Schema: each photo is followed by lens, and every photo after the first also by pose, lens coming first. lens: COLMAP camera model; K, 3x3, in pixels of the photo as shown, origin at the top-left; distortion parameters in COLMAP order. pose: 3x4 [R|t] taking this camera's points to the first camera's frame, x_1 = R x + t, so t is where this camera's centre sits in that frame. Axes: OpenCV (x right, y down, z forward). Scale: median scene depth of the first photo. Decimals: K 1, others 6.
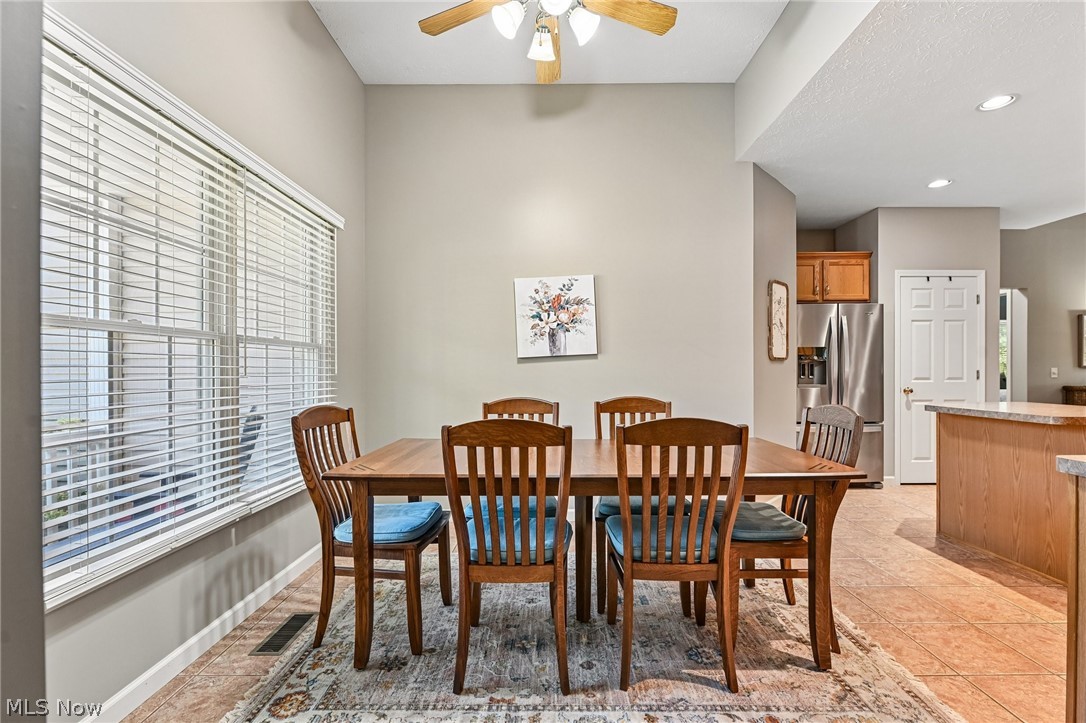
lens RADIAL K [[466.9, 0, 548.9], [0, 466.9, 369.8], [0, 0, 1]] dist [-0.000659, -0.002313]
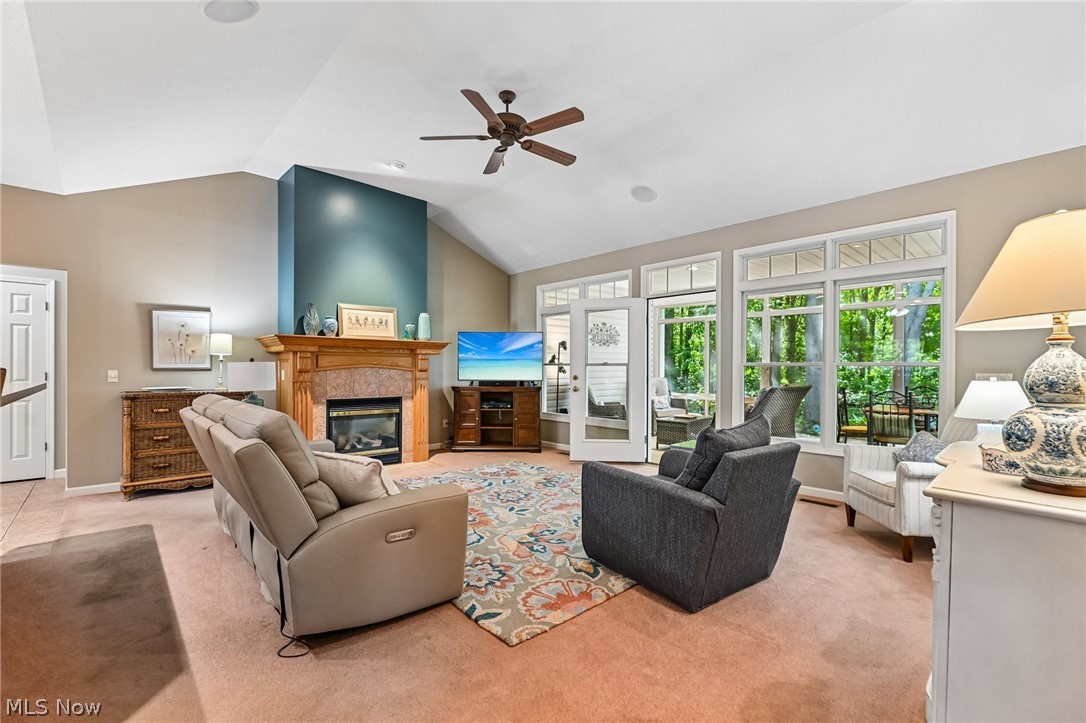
lens RADIAL K [[466.9, 0, 546.9], [0, 466.9, 366.1], [0, 0, 1]] dist [-0.000659, -0.002313]
pose [[0.721512, 0.006323, 0.692373, 1.610072], [-0.006241, 0.999977, -0.002629, -0.022010], [-0.692374, -0.002424, 0.721535, -0.212286]]
